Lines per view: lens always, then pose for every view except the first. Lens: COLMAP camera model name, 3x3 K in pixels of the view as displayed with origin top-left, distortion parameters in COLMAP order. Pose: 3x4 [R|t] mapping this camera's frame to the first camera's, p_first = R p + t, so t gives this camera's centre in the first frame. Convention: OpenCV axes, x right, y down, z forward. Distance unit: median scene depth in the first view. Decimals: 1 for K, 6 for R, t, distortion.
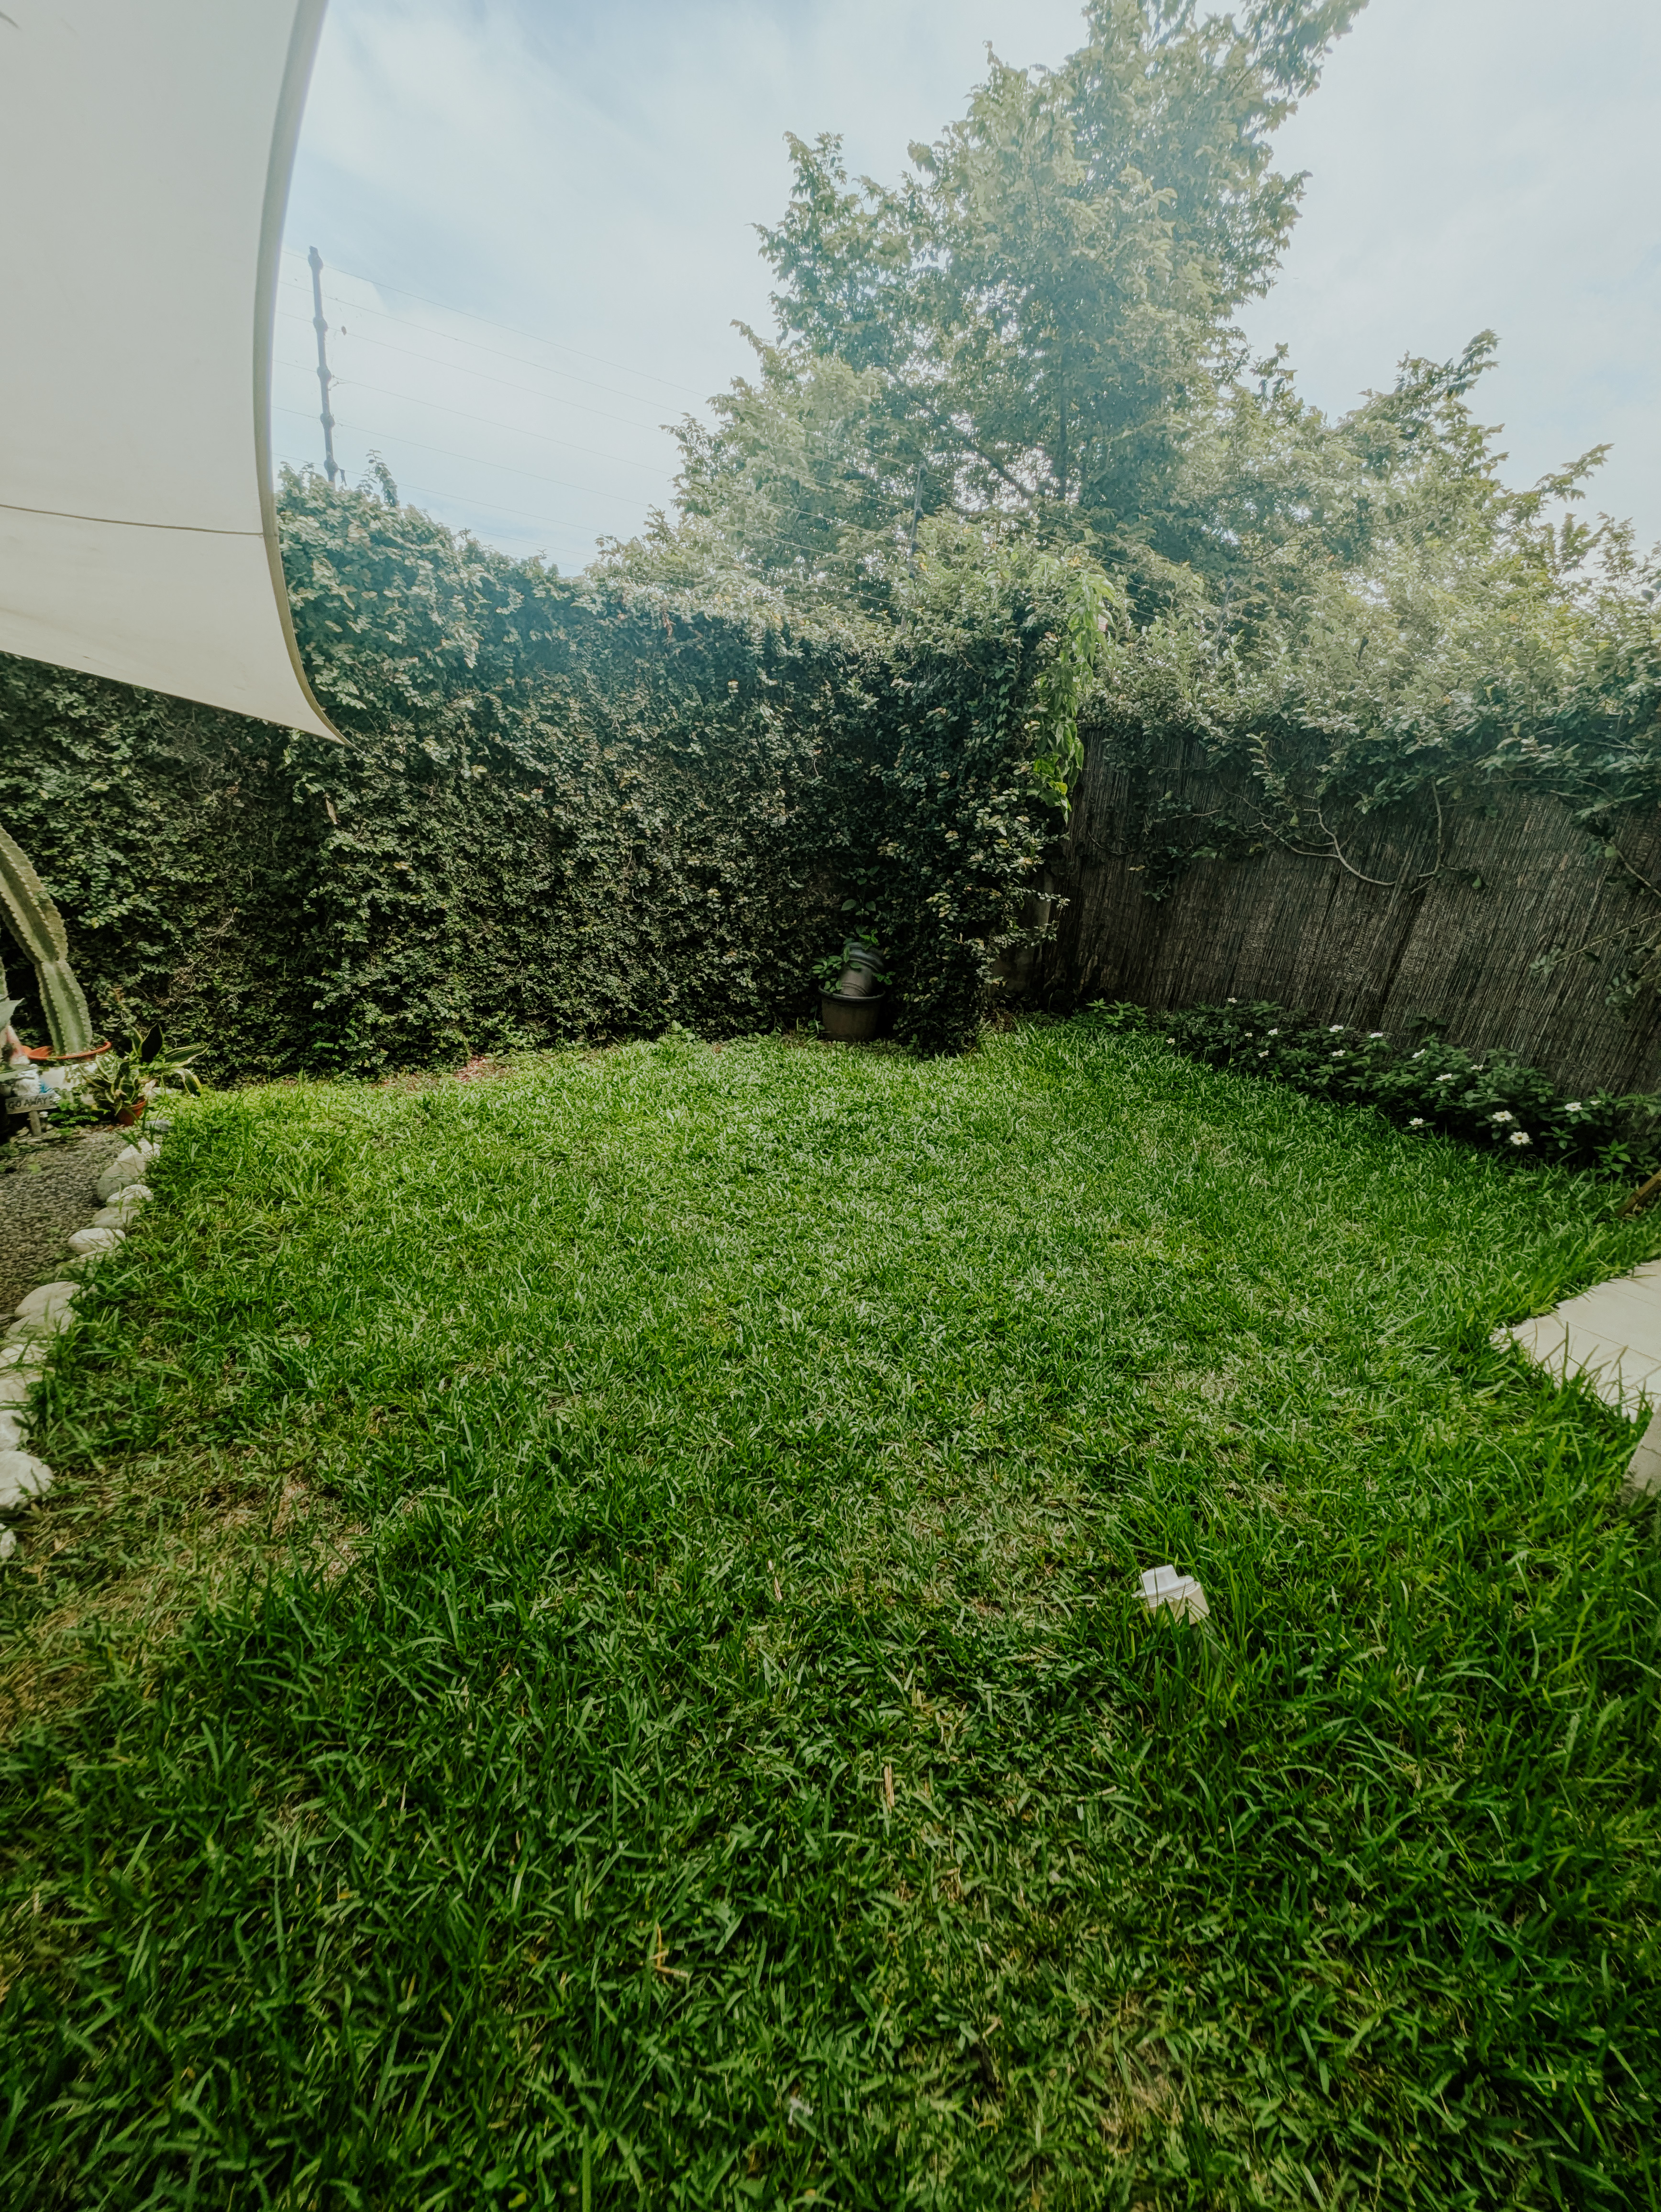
lens RADIAL K [[873.9, 0, 840.2], [0, 873.9, 1107.6], [0, 0, 1]] dist [-0.005160, 0.002015]
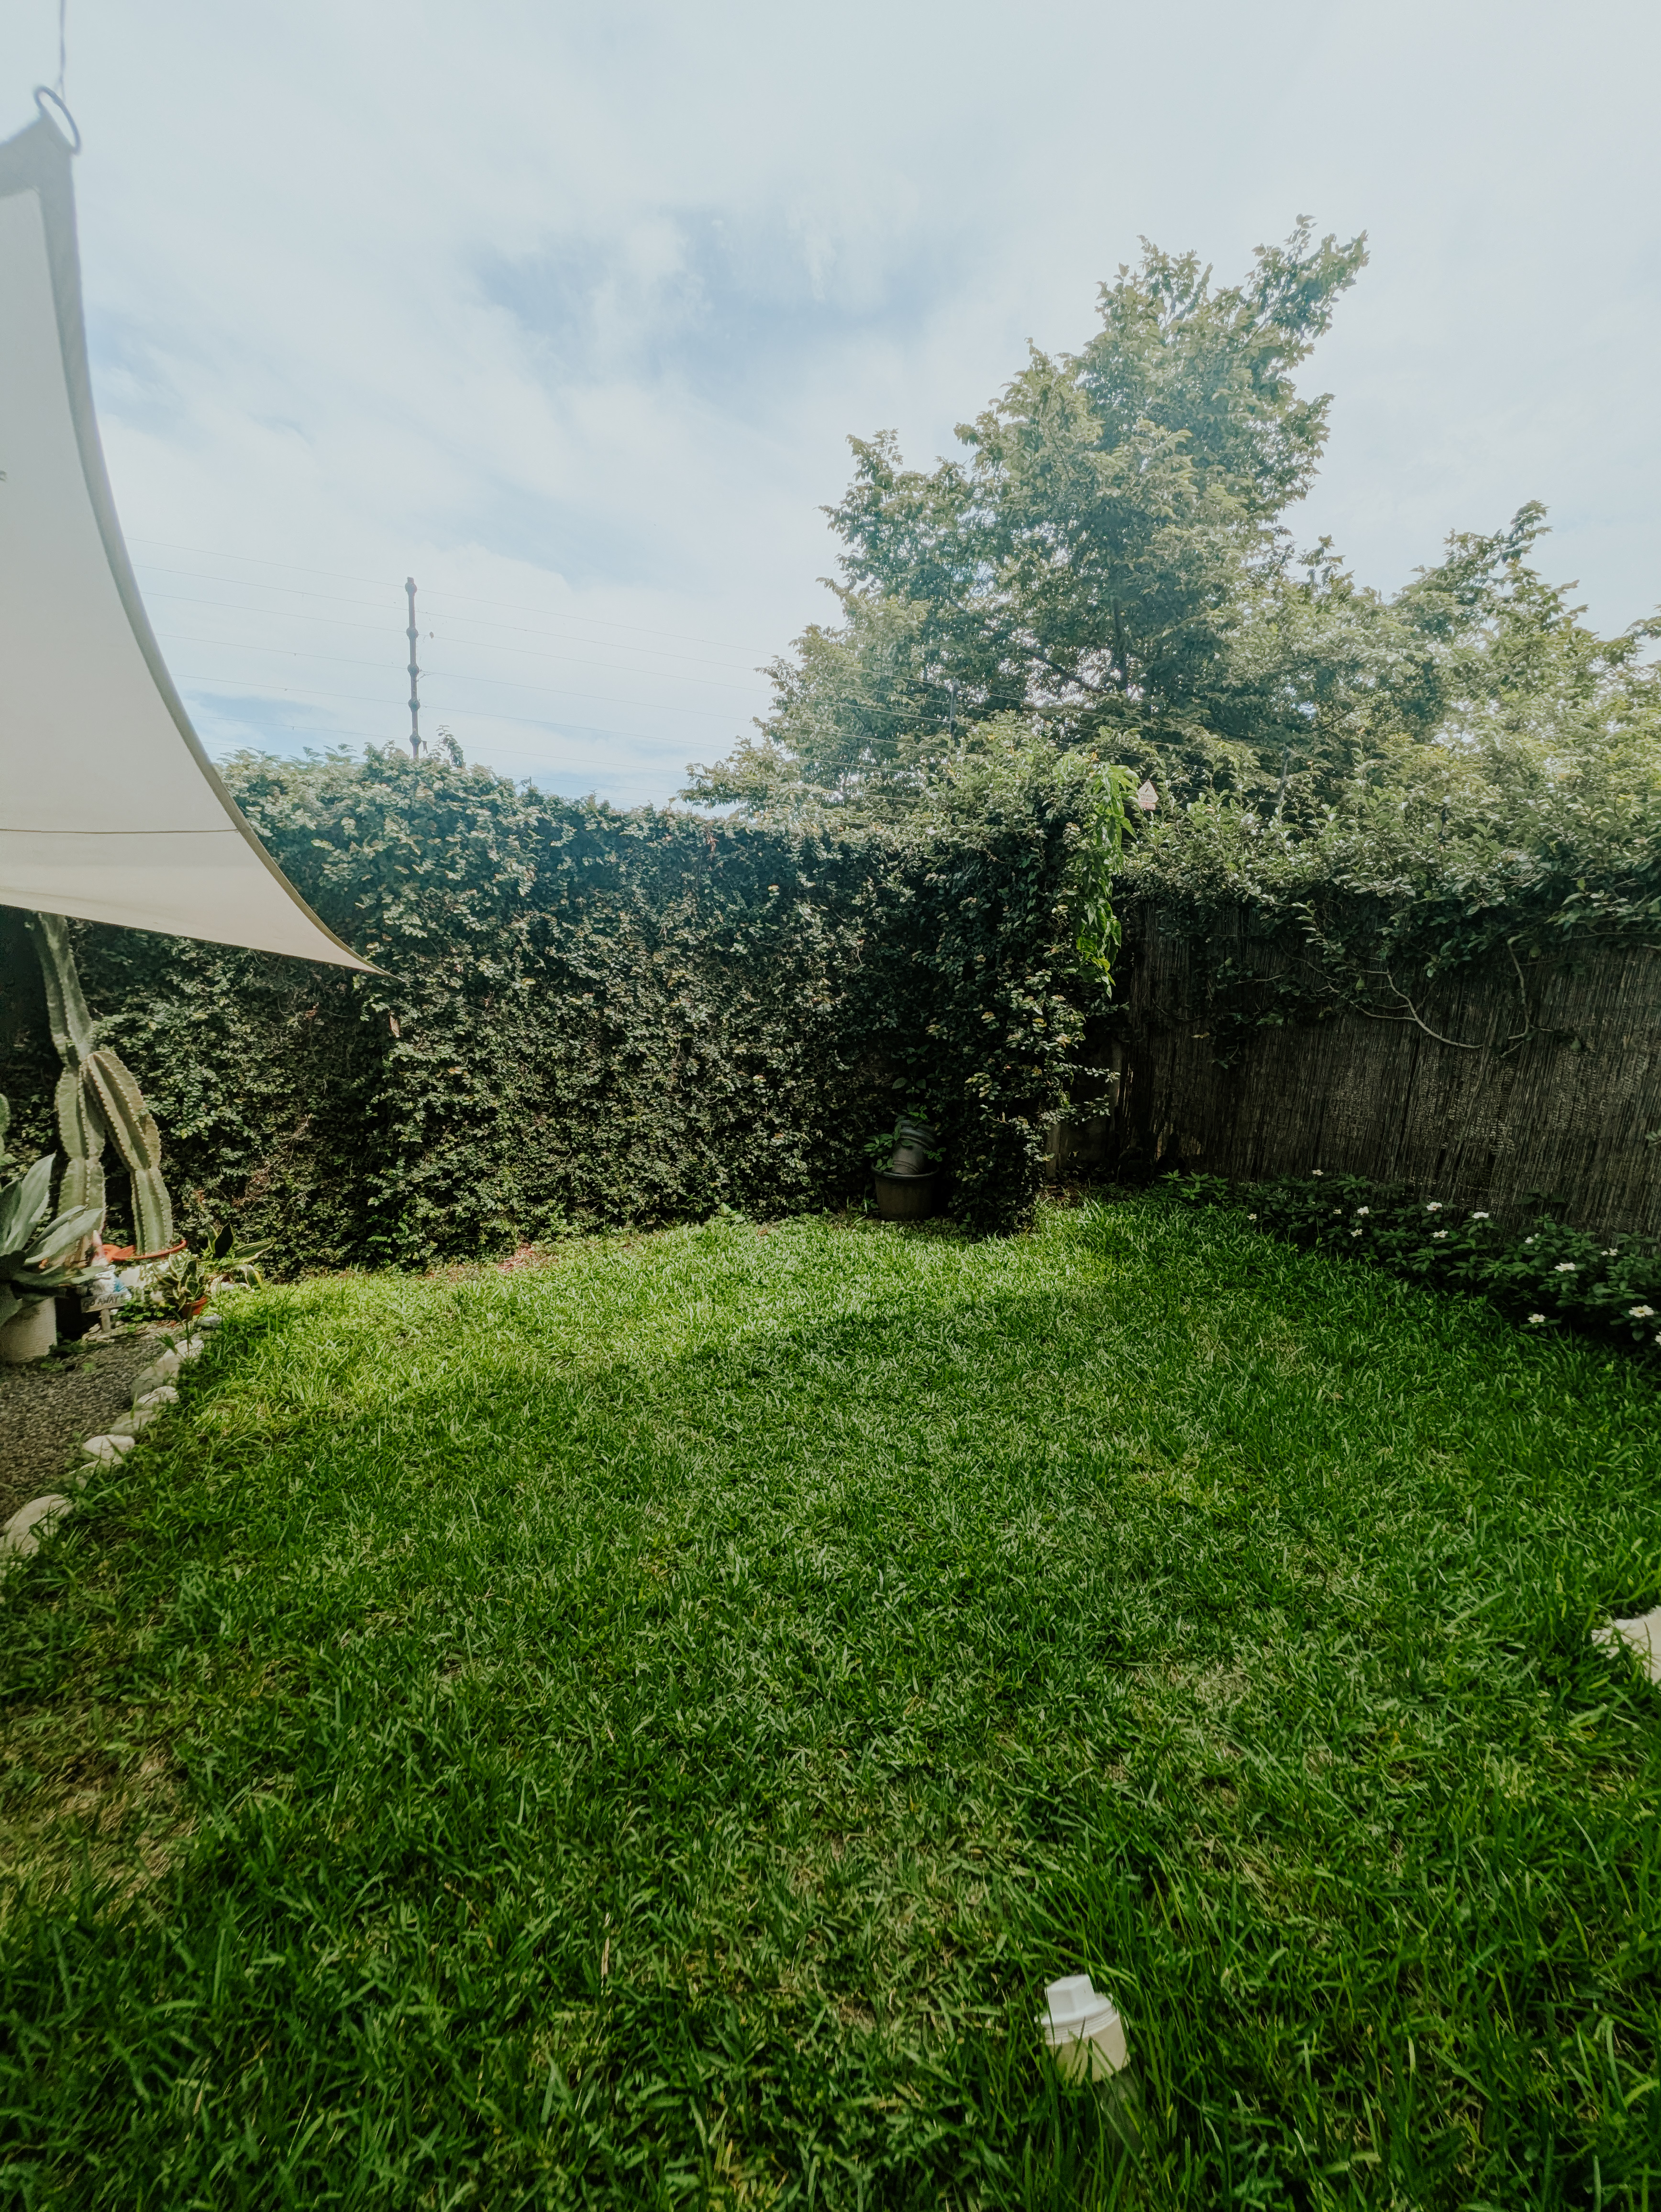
lens RADIAL K [[873.9, 0, 830.4], [0, 873.9, 1111.3], [0, 0, 1]] dist [-0.005160, 0.002015]
pose [[0.989333, -0.028087, -0.142939, 0.102119], [0.002735, 0.984644, -0.174555, -0.037096], [0.145647, 0.172302, 0.974217, 0.026224]]
